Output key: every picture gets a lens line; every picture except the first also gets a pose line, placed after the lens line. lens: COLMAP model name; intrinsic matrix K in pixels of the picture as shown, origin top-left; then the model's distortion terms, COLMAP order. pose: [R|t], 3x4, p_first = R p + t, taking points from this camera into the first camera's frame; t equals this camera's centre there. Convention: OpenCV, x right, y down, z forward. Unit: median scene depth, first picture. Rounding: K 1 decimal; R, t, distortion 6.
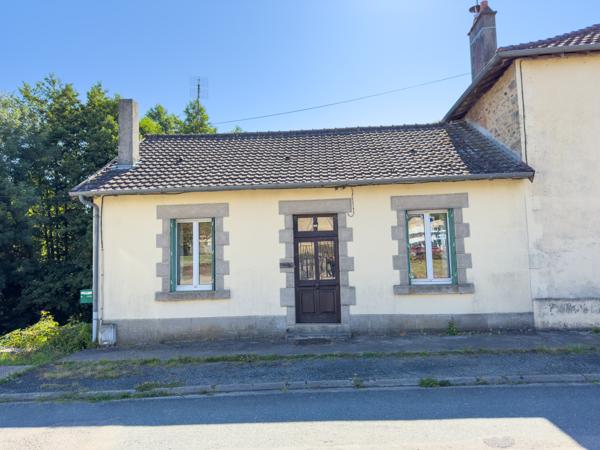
lens RADIAL K [[473.6, 0, 298.1], [0, 473.6, 224.4], [0, 0, 1]] dist [0.023285, -0.031340]
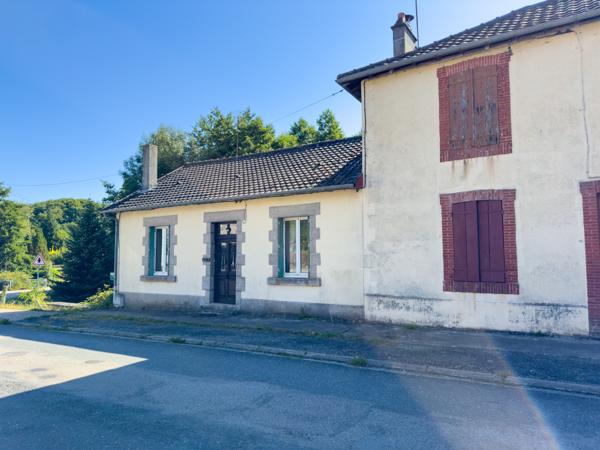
lens RADIAL K [[473.6, 0, 301.4], [0, 473.6, 225.1], [0, 0, 1]] dist [0.023285, -0.031340]
pose [[0.862784, -0.012931, -0.505408, 0.915137], [0.025711, 0.999502, 0.018318, -0.032081], [0.504919, -0.028799, 0.862686, -0.045342]]
